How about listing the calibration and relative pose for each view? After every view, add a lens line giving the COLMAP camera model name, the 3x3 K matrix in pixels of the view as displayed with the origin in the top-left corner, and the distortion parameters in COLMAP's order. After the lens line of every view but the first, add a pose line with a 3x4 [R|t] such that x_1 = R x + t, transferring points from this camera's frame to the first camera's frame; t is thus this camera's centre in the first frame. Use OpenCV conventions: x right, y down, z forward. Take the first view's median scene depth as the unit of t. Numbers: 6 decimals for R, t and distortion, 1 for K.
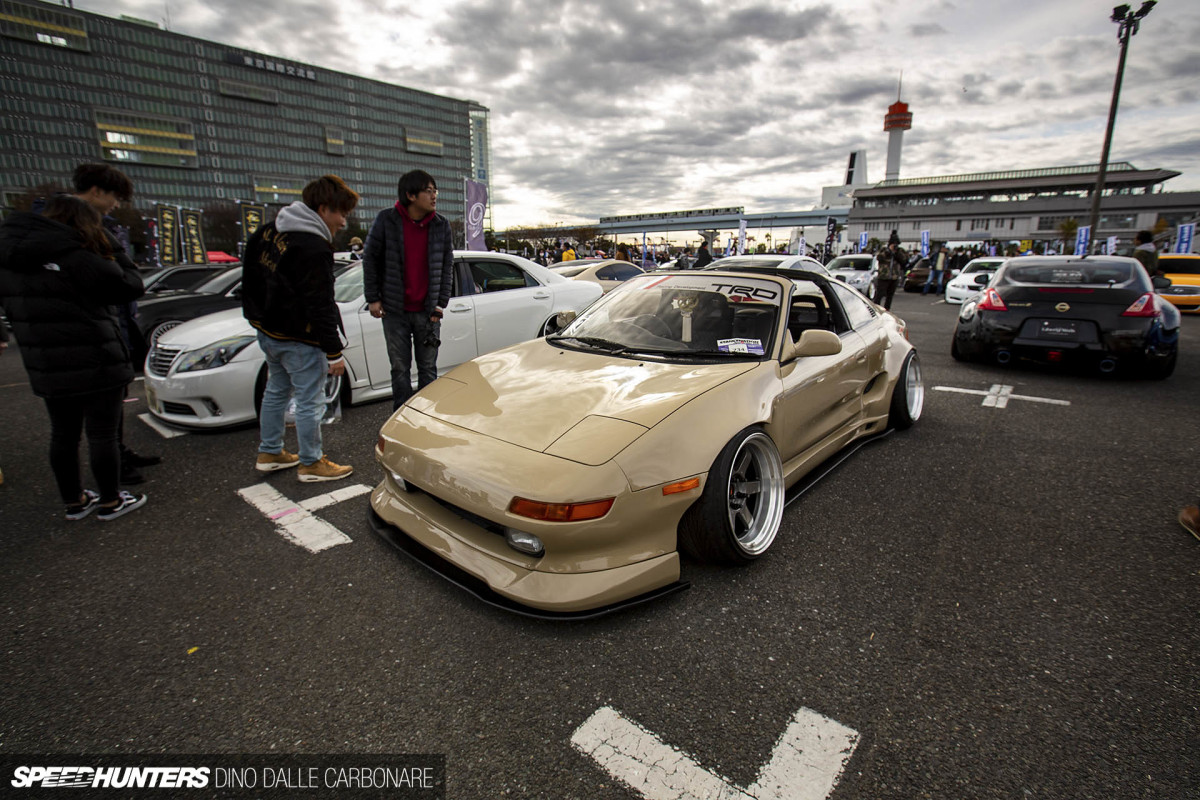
lens RADIAL K [[558.7, 0, 604.4], [0, 558.7, 391.7], [0, 0, 1]] dist [-0.035515, 0.010390]
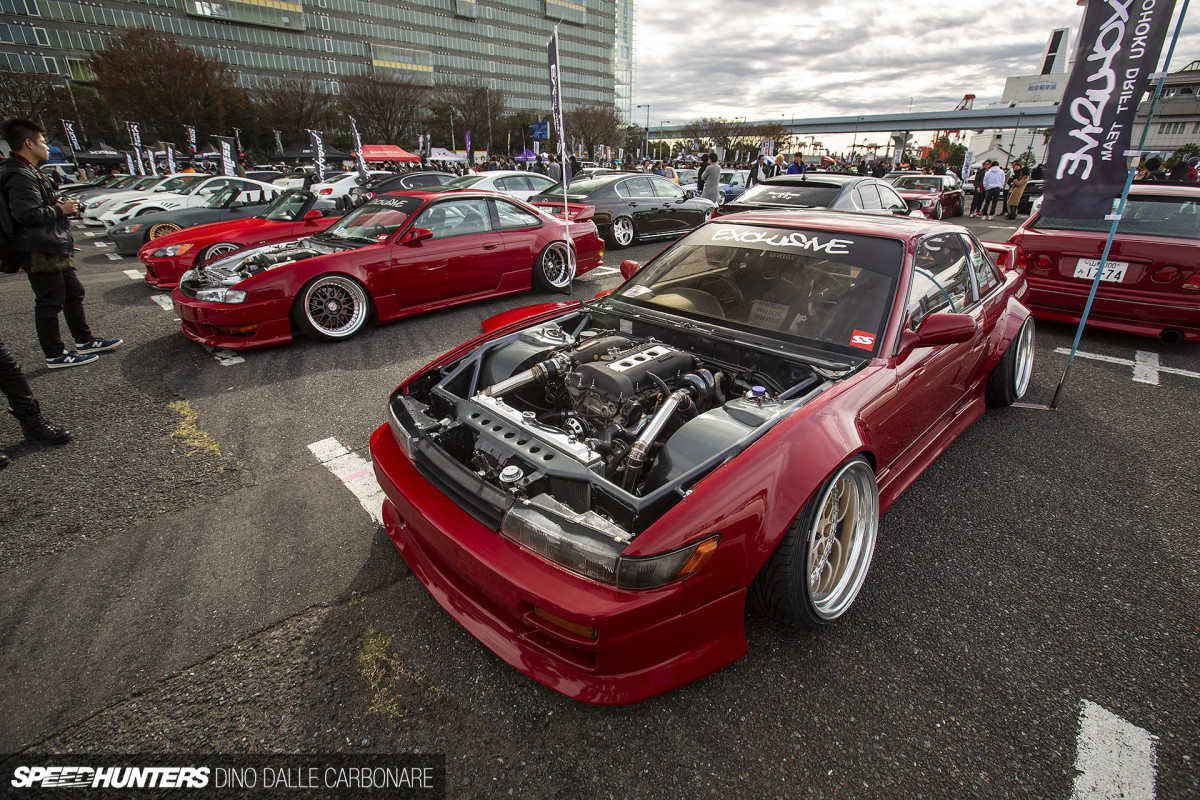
lens RADIAL K [[558.7, 0, 600.1], [0, 558.7, 389.1], [0, 0, 1]] dist [-0.035515, 0.010390]
pose [[0.996488, 0.042090, -0.072385, -0.193616], [-0.030749, 0.988026, 0.151193, -0.037830], [0.077882, -0.148437, 0.985850, 0.163468]]
